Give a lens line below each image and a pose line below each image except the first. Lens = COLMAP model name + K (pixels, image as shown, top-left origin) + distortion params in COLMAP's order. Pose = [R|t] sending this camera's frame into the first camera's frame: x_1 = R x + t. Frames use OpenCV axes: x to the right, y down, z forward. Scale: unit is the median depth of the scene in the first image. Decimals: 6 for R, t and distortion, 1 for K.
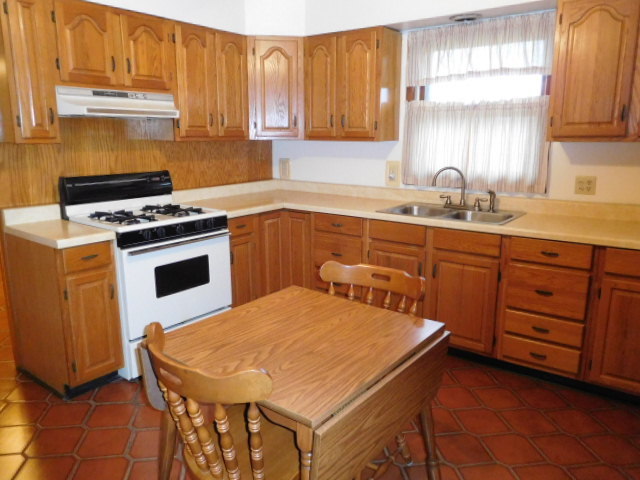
lens RADIAL K [[479.4, 0, 322.4], [0, 479.4, 244.4], [0, 0, 1]] dist [-0.015626, 0.001571]
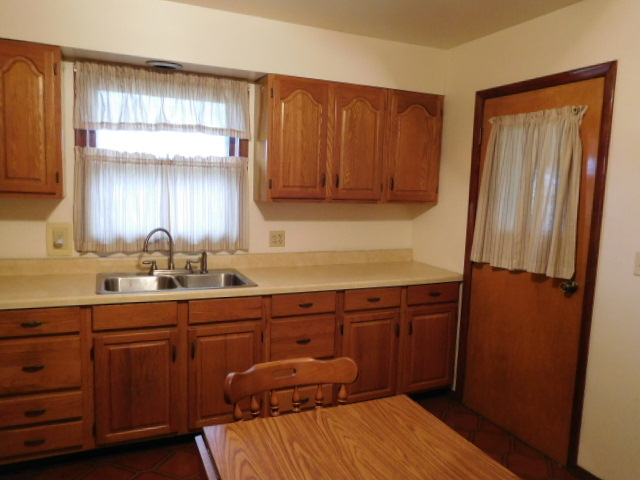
lens RADIAL K [[479.4, 0, 318.5], [0, 479.4, 247.2], [0, 0, 1]] dist [-0.015626, 0.001571]
pose [[0.479261, -0.092317, 0.872804, -0.390846], [0.156083, 0.987566, 0.018749, -0.108575], [-0.863682, 0.127244, 0.487711, 0.360260]]
